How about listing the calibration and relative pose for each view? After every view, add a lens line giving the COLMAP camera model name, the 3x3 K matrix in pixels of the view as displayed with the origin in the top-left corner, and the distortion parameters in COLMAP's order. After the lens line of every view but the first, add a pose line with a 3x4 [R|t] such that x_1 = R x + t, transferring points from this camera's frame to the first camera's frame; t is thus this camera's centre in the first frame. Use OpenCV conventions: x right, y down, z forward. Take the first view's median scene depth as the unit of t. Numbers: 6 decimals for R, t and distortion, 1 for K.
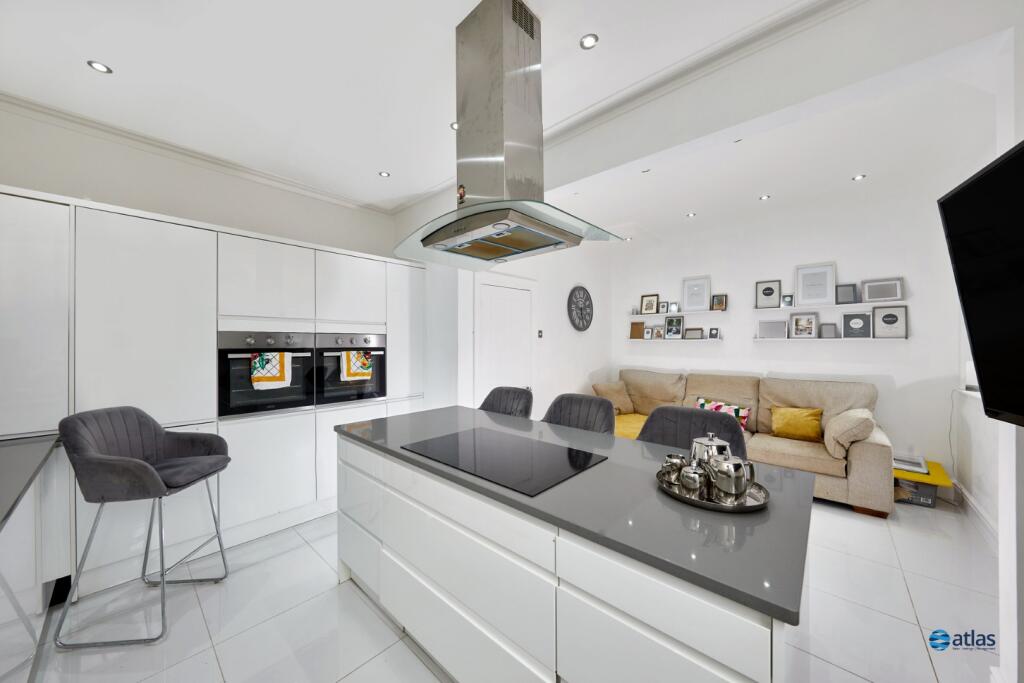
lens RADIAL K [[354.0, 0, 512.1], [0, 354.0, 344.8], [0, 0, 1]] dist [-0.000373, -0.000074]
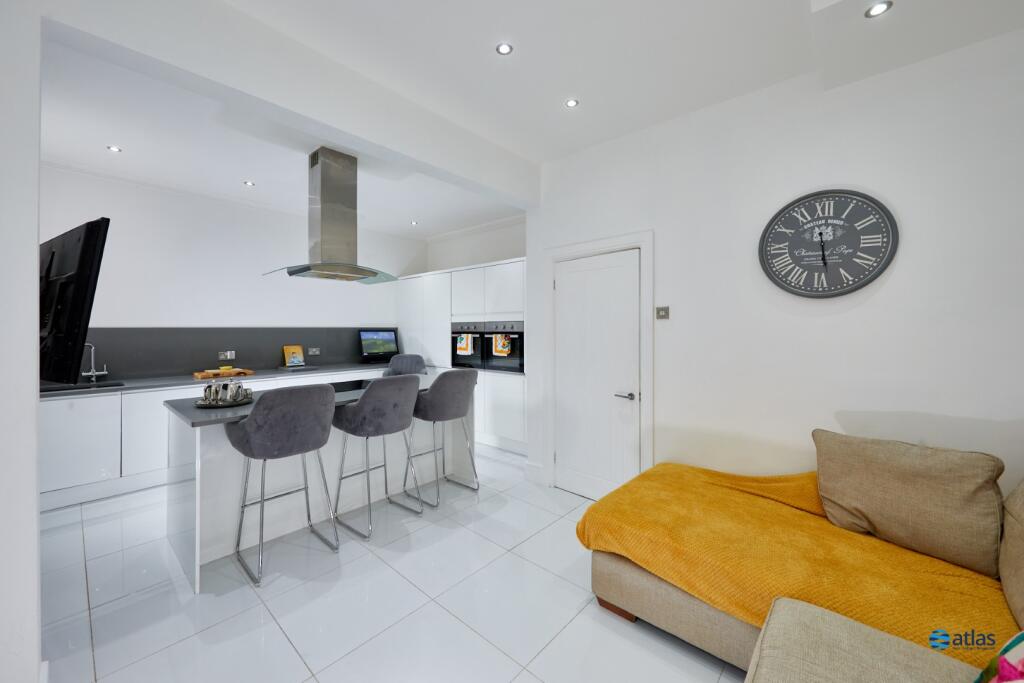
lens RADIAL K [[386.2, 0, 509.0], [0, 386.2, 331.4], [0, 0, 1]] dist [-0.000431, -0.000029]
pose [[0.020656, 0.004423, -0.999777, 1.049008], [-0.002476, 0.999987, 0.004372, -0.000001], [0.999784, 0.002385, 0.020667, 1.006475]]
